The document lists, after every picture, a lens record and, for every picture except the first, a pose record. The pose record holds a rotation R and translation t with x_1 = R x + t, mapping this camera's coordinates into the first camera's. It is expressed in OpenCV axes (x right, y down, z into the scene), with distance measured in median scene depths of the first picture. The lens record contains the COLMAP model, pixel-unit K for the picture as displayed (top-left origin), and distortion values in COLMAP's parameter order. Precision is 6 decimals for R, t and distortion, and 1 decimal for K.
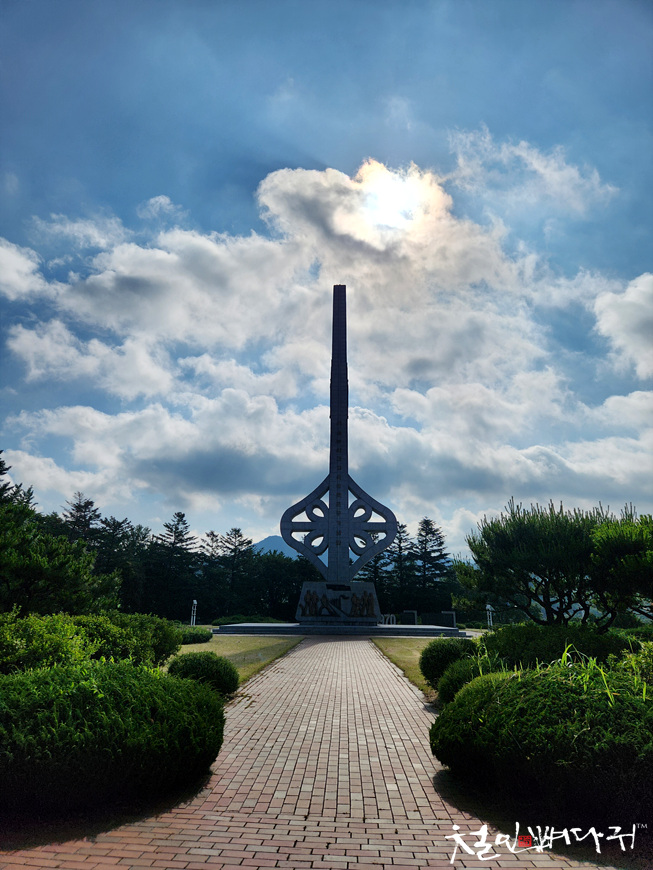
lens RADIAL K [[603.7, 0, 320.8], [0, 603.7, 428.8], [0, 0, 1]] dist [0.062129, -0.025120]
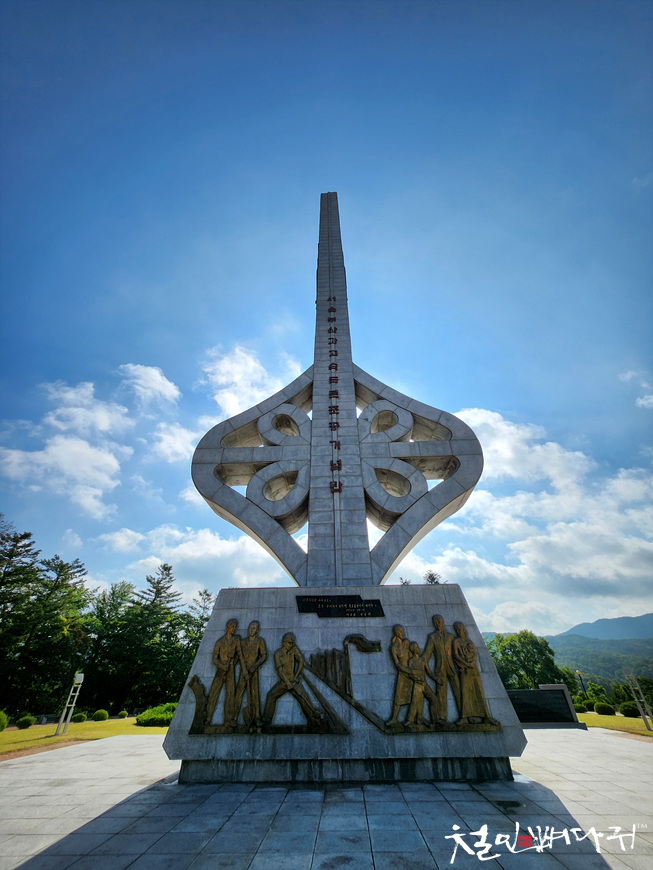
lens RADIAL K [[356.3, 0, 328.1], [0, 356.3, 430.1], [0, 0, 1]] dist [-0.000388, 0.000547]
pose [[0.999664, -0.025329, 0.005576, 0.022184], [0.025783, 0.947210, -0.319577, 0.209148], [0.002813, 0.319613, 0.947544, 0.720413]]
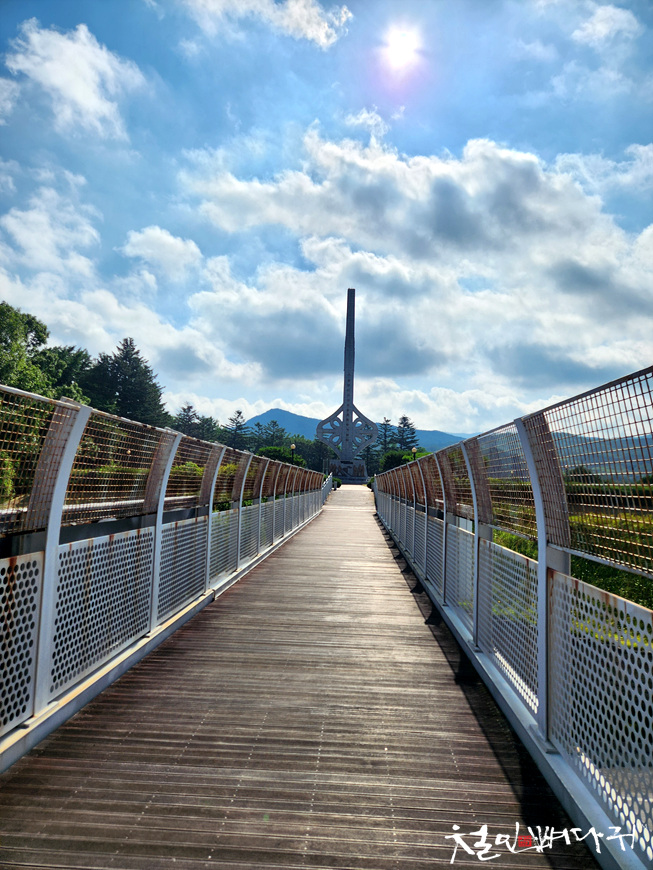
lens RADIAL K [[603.7, 0, 327.2], [0, 603.7, 440.2], [0, 0, 1]] dist [0.062129, -0.025120]
pose [[0.999733, 0.018854, 0.013373, -0.055215], [-0.021385, 0.974003, 0.225524, -0.223007], [-0.008773, -0.225749, 0.974146, -0.799443]]
